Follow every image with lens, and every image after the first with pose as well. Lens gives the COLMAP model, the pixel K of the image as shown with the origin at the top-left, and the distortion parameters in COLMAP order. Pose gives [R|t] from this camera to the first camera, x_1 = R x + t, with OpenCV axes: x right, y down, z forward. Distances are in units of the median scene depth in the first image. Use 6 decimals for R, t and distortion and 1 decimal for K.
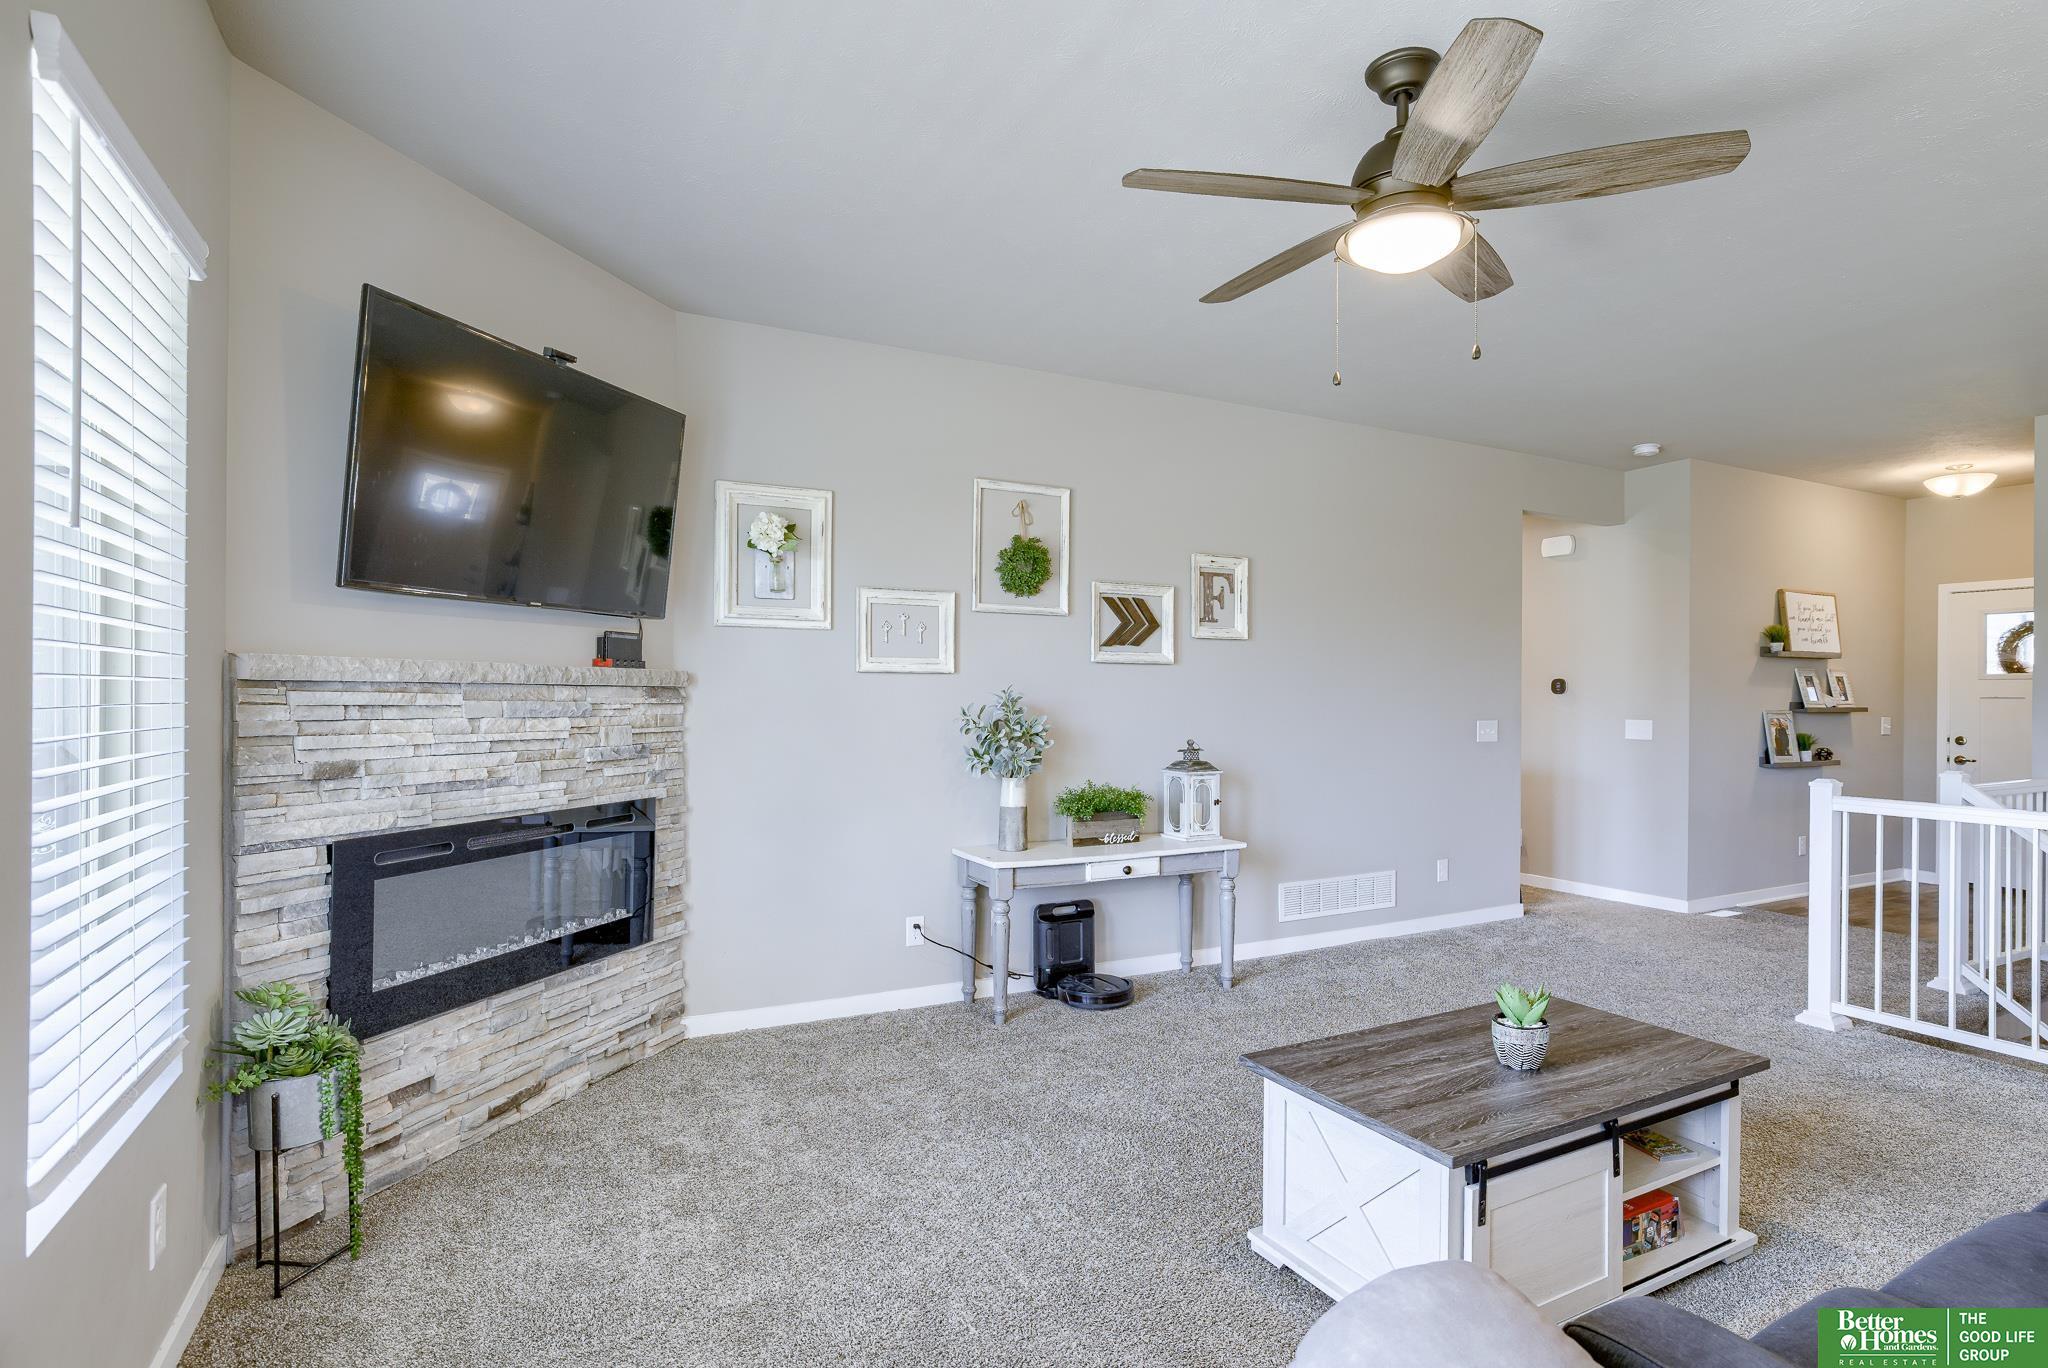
lens RADIAL K [[1013.9, 0, 1003.2], [0, 1013.9, 707.4], [0, 0, 1]] dist [-0.028966, 0.012807]
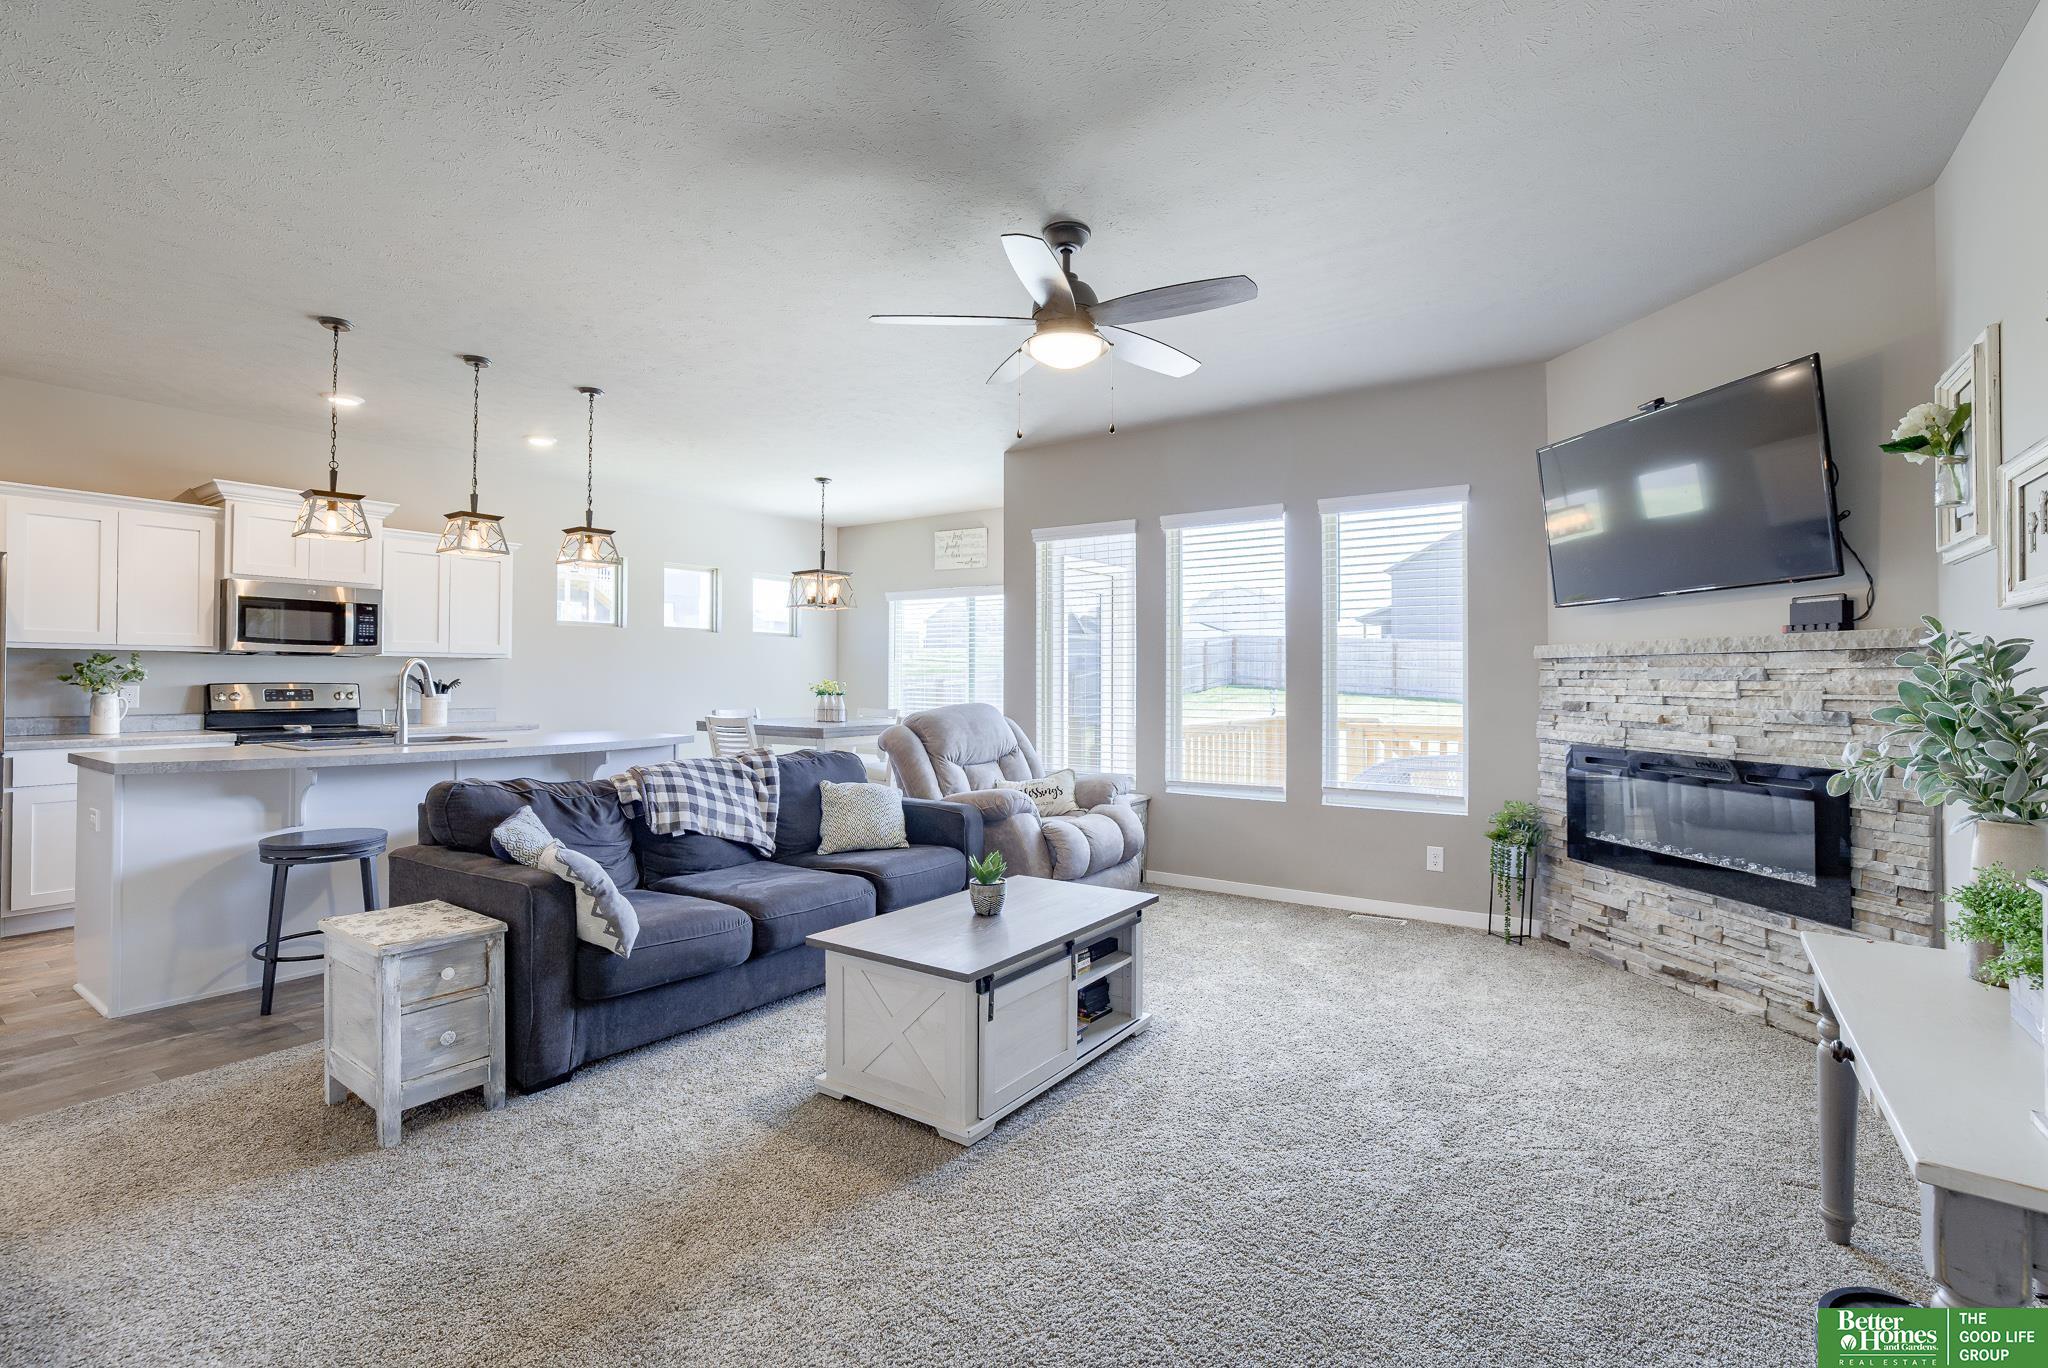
lens RADIAL K [[918.4, 0, 1033.8], [0, 918.4, 675.4], [0, 0, 1]] dist [-0.026528, 0.006368]
pose [[-0.879520, -0.011347, -0.475727, 0.564953], [-0.013884, 0.999902, 0.001819, 0.009553], [0.475660, 0.008205, -0.879591, 1.127646]]
